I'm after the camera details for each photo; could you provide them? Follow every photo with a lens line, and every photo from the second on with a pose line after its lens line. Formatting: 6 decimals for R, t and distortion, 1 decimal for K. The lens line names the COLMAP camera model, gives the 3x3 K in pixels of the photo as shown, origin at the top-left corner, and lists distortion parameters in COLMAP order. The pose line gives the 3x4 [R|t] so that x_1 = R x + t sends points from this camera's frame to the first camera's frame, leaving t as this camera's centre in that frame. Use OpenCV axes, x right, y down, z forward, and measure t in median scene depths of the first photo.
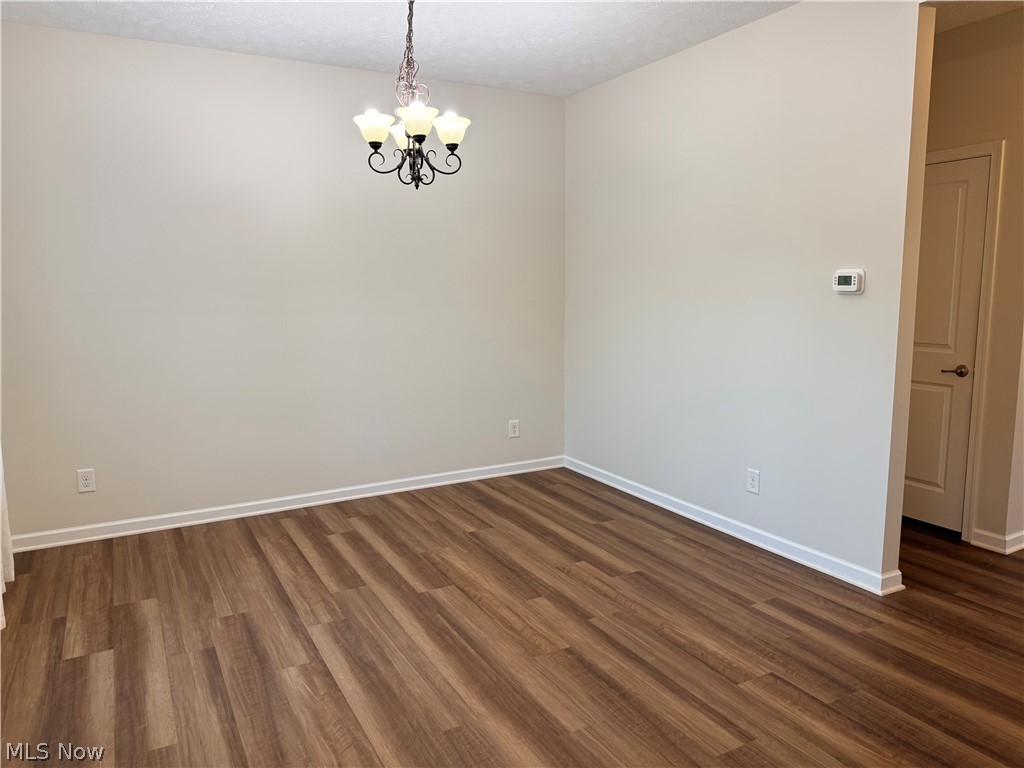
lens RADIAL K [[726.4, 0, 513.9], [0, 726.4, 382.1], [0, 0, 1]] dist [0.124976, -0.162731]
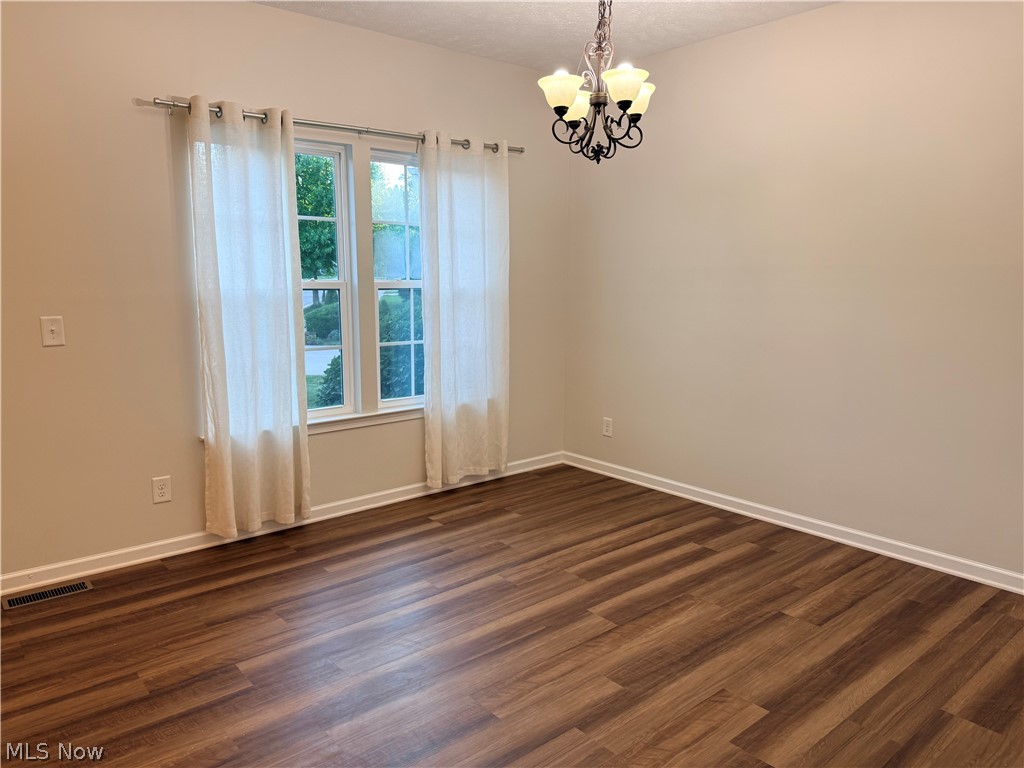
lens RADIAL K [[726.4, 0, 513.9], [0, 726.4, 382.1], [0, 0, 1]] dist [0.124976, -0.162731]
pose [[0.192932, 0.155835, -0.968758, 0.625331], [-0.134618, 0.982176, 0.131183, -0.090199], [0.971934, 0.105102, 0.210471, 0.613122]]
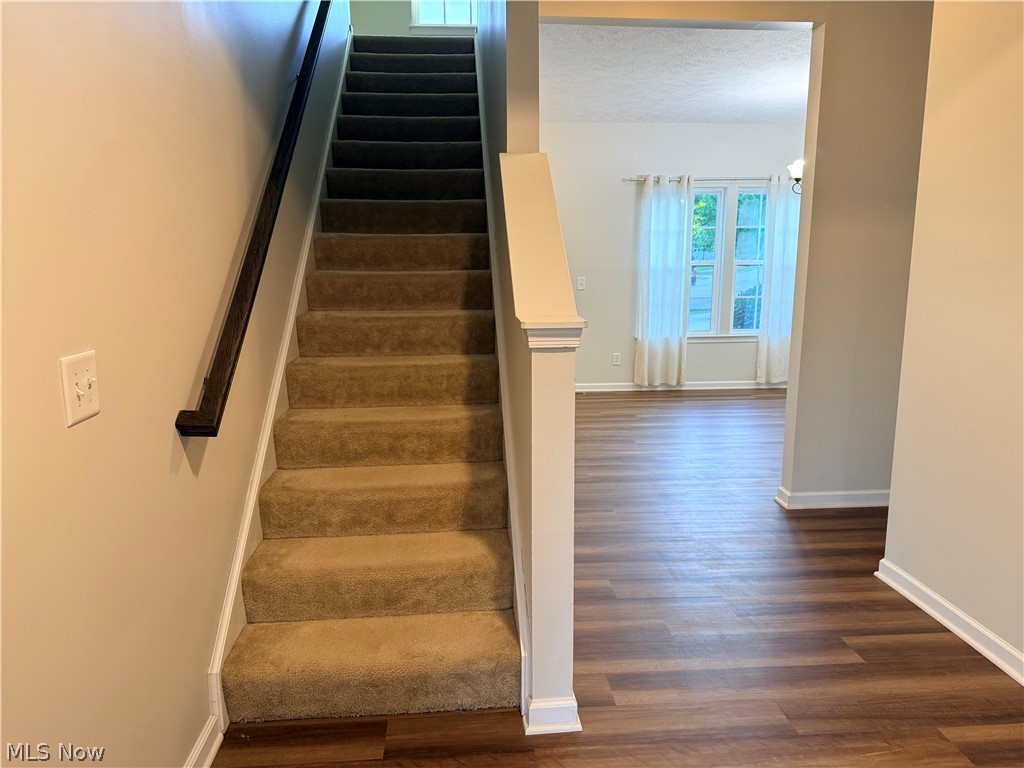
lens RADIAL K [[726.4, 0, 513.9], [0, 726.4, 382.1], [0, 0, 1]] dist [0.124976, -0.162731]
pose [[-0.409699, 0.164543, -0.897258, 1.604915], [-0.113040, 0.966859, 0.228922, -0.139671], [0.905190, 0.195216, -0.377521, 0.913477]]
